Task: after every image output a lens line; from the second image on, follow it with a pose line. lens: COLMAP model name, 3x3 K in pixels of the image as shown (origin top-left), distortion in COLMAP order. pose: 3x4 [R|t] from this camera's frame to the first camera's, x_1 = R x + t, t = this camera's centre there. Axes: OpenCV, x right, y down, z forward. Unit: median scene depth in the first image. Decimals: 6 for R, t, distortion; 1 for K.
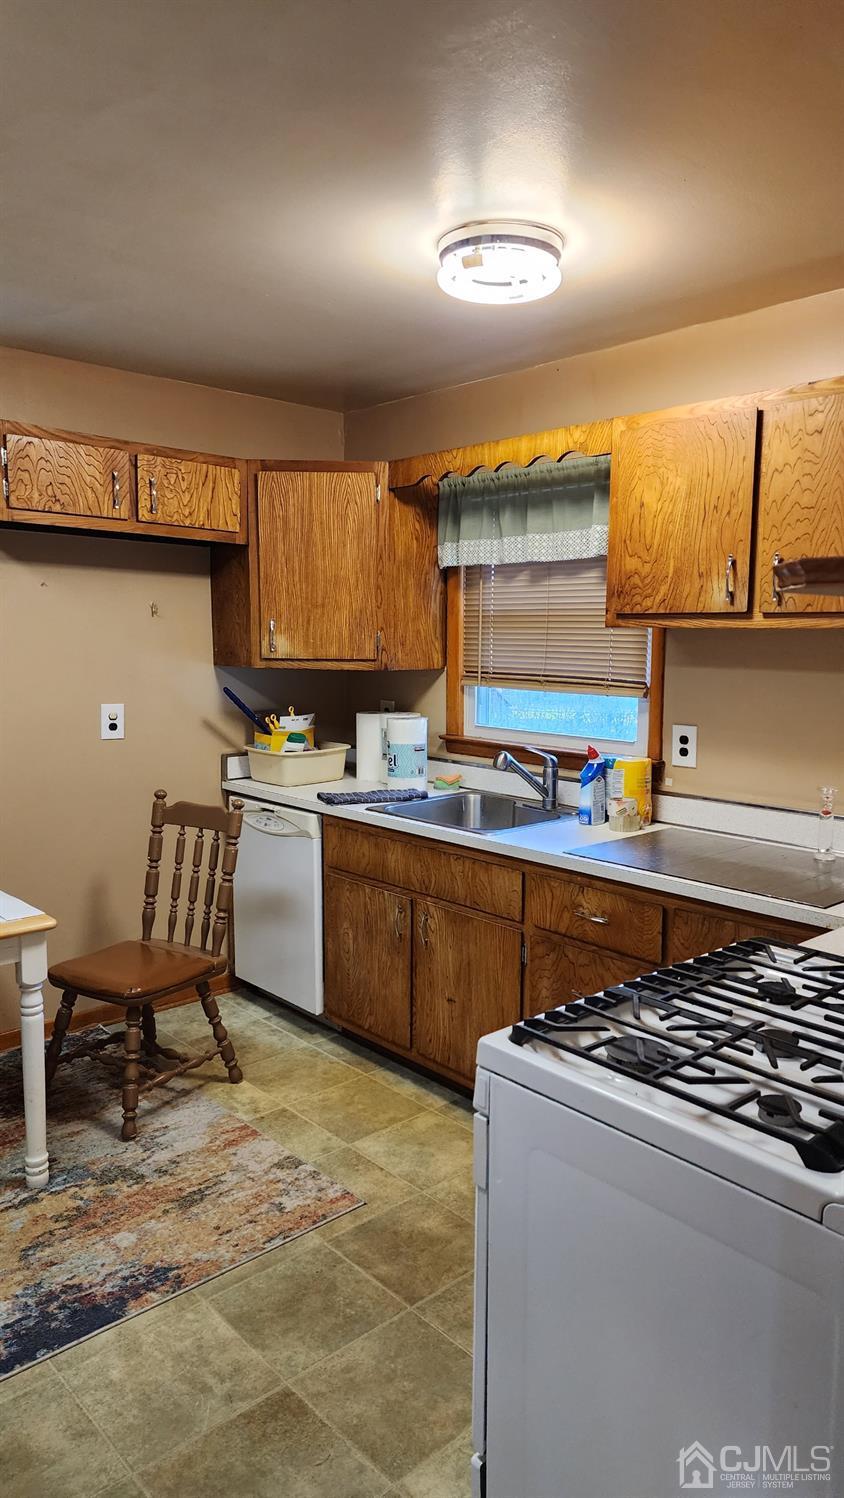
lens RADIAL K [[1001.3, 0, 422.0], [0, 1001.3, 749.0], [0, 0, 1]] dist [0.073509, -0.075029]
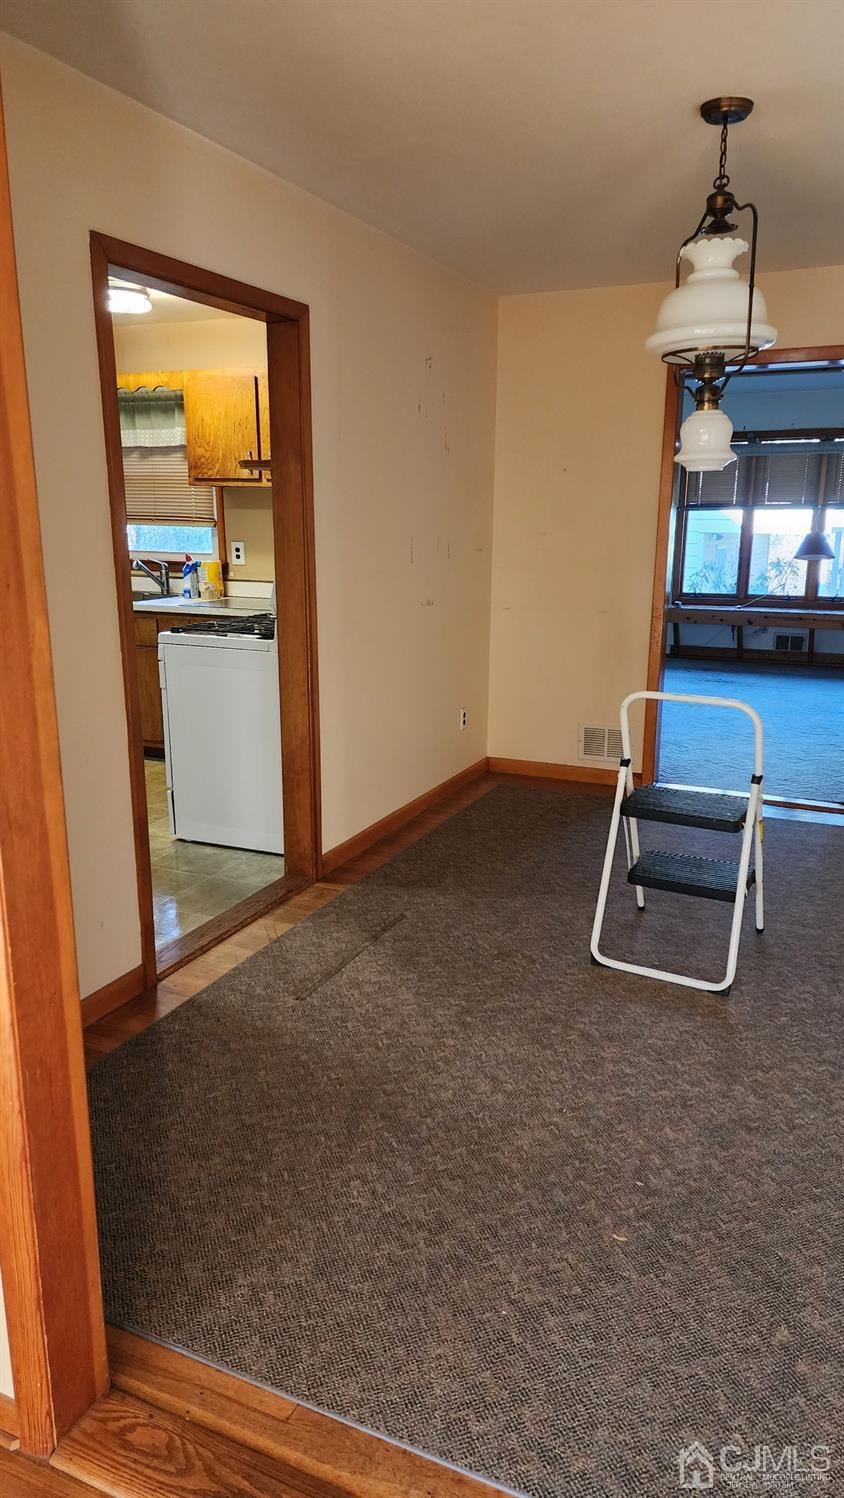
lens RADIAL K [[1004.6, 0, 422.2], [0, 1004.6, 762.5], [0, 0, 1]] dist [0.074560, -0.077365]
pose [[0.919222, -0.105458, 0.379354, -0.172922], [0.052323, 0.987637, 0.147770, 0.120392], [-0.390248, -0.115985, 0.913375, -0.872856]]
